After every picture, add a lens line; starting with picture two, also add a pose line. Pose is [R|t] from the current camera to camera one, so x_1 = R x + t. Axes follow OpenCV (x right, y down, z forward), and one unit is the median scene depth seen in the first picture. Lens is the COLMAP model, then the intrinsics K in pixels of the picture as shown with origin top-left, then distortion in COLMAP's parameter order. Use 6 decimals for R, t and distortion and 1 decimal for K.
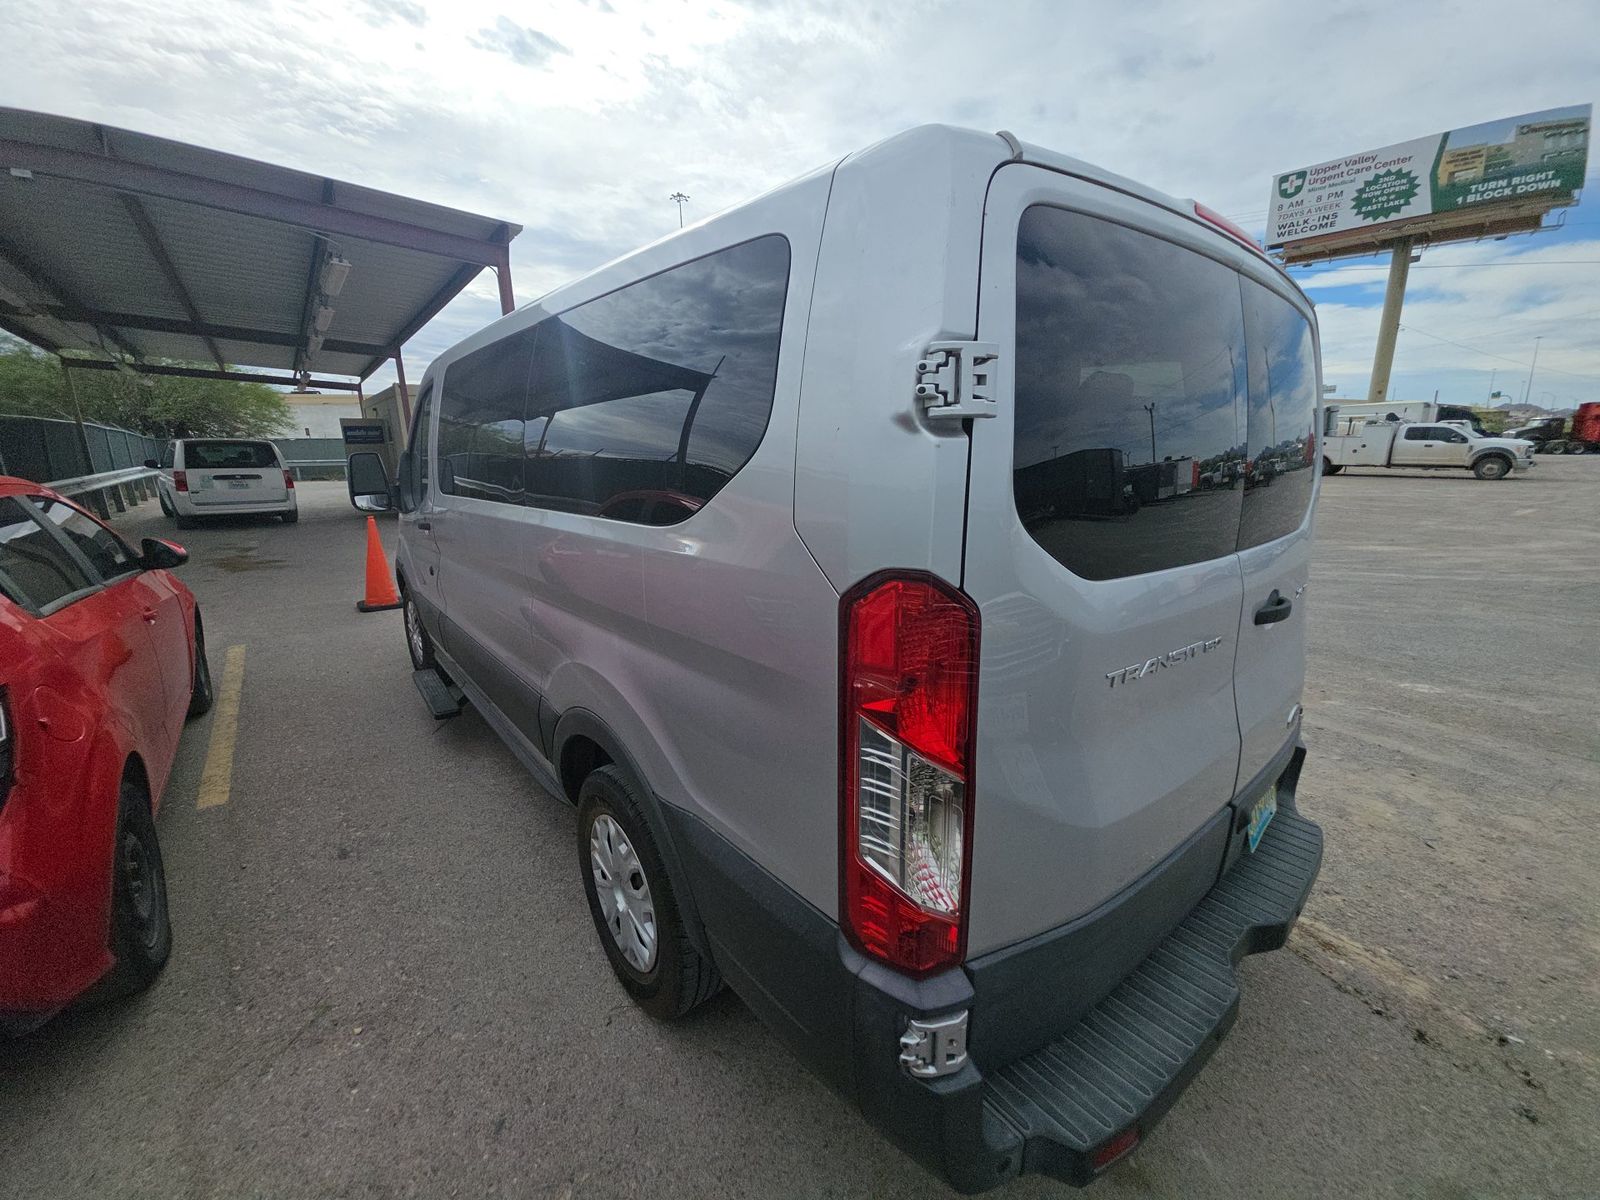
lens RADIAL K [[623.1, 0, 800.0], [0, 623.1, 600.0], [0, 0, 1]] dist [0.030056, -0.015468]
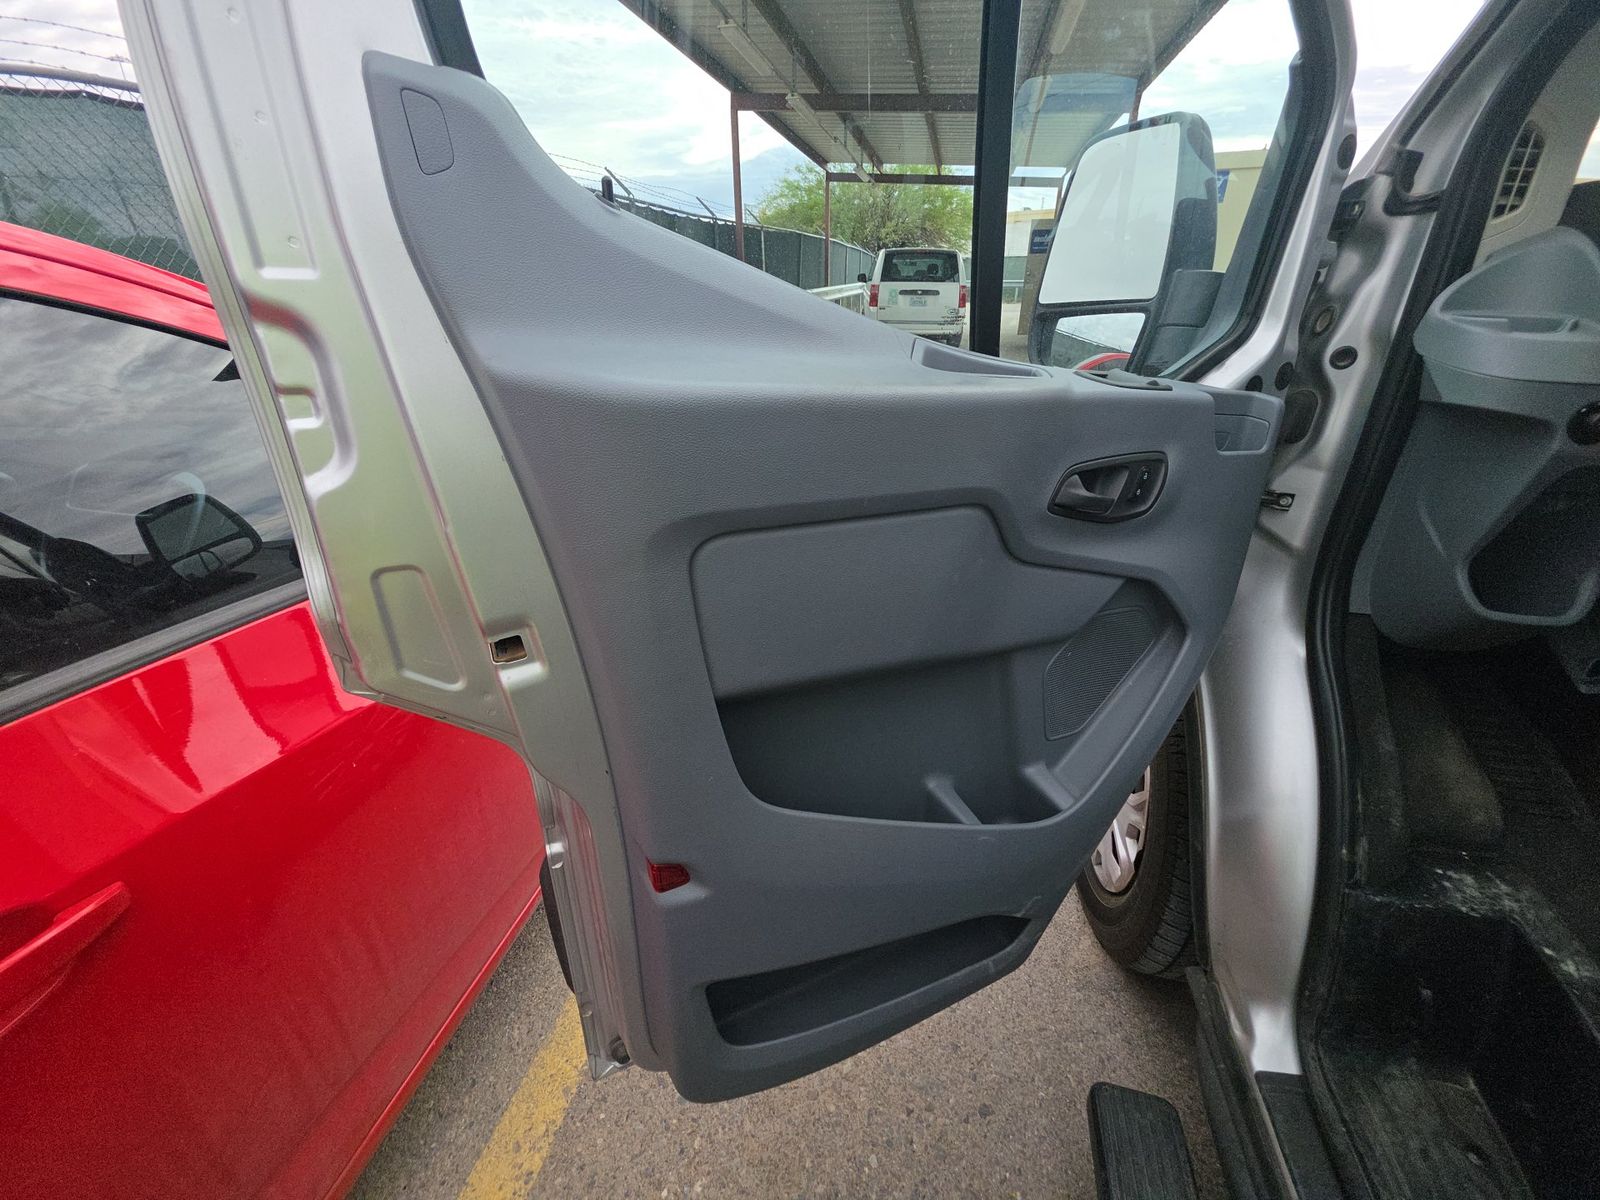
lens RADIAL K [[633.1, 0, 795.2], [0, 633.1, 593.6], [0, 0, 1]] dist [0.010672, -0.007730]
pose [[0.612047, 0.357160, -0.705575, -0.185077], [-0.182499, 0.931912, 0.313424, -0.041020], [0.769476, -0.063064, 0.635555, 0.239181]]
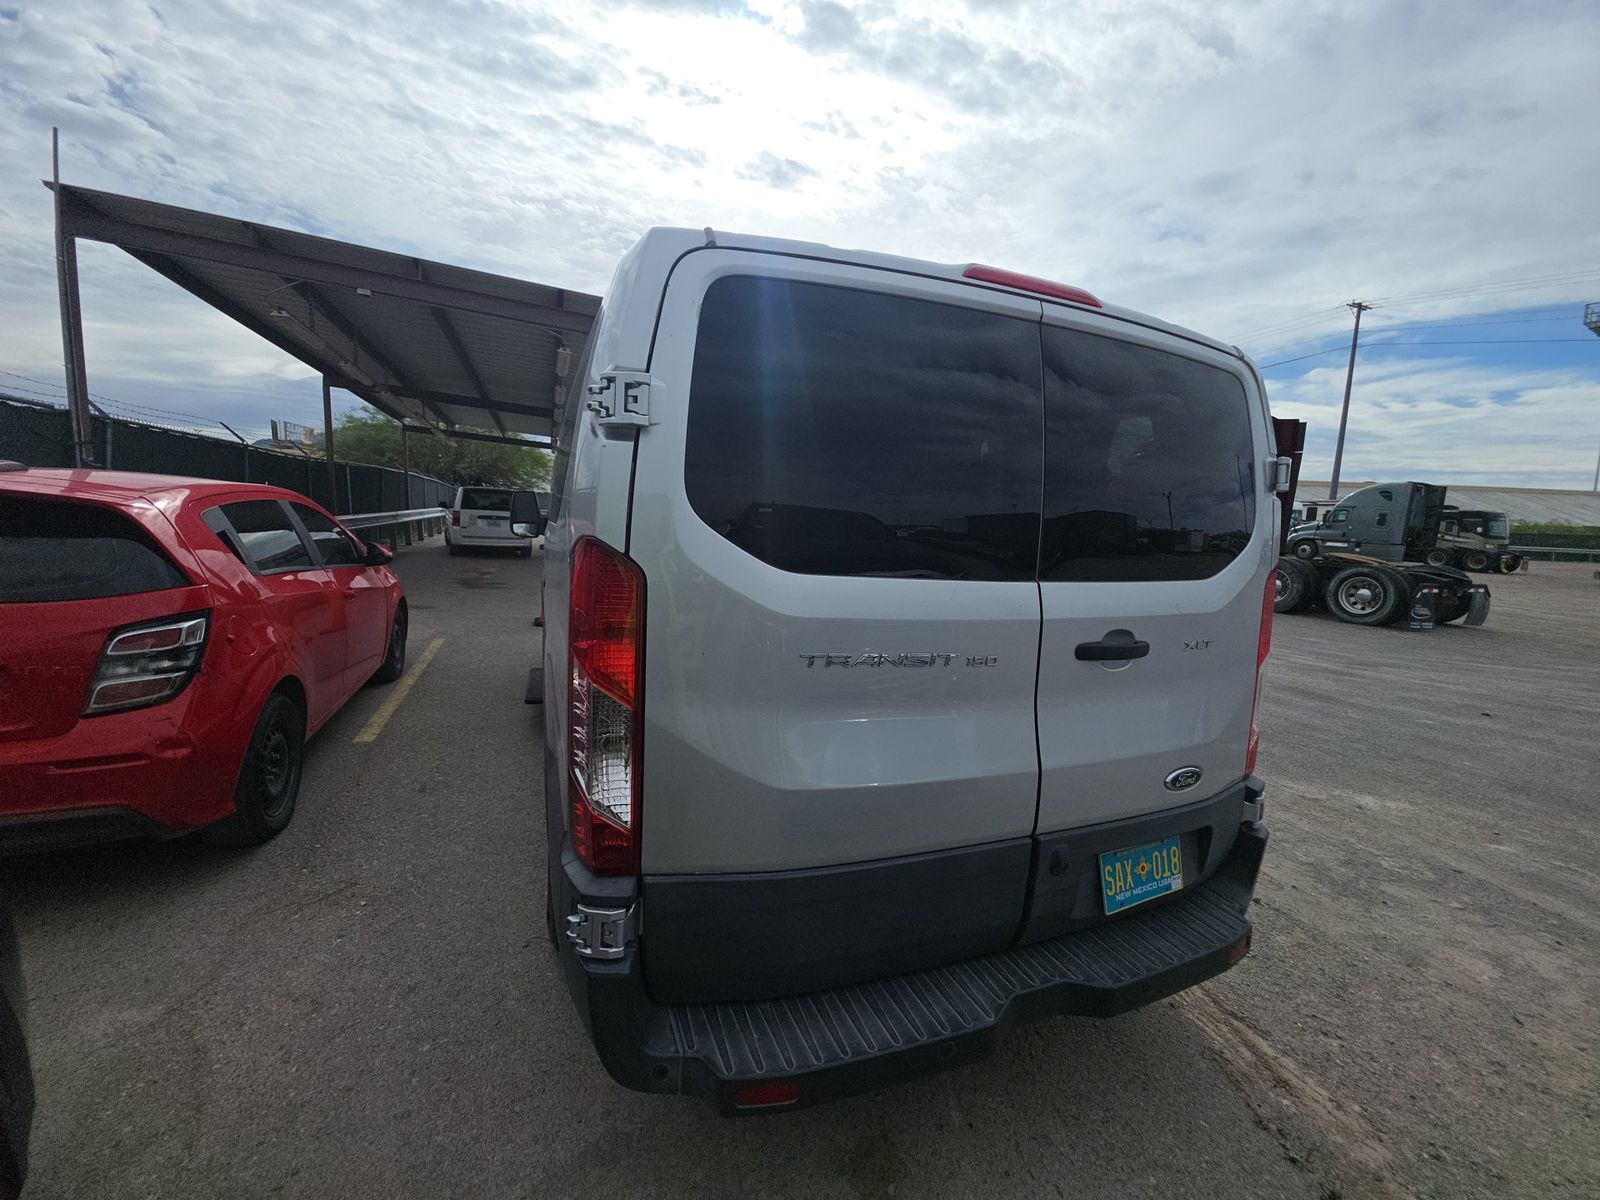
lens RADIAL K [[630.0, 0, 797.5], [0, 630.0, 596.6], [0, 0, 1]] dist [0.015466, -0.010282]
pose [[0.953240, 0.086293, -0.289633, 0.064285], [-0.118640, 0.988284, -0.096018, 0.010075], [0.277954, 0.125890, 0.952309, -0.010025]]
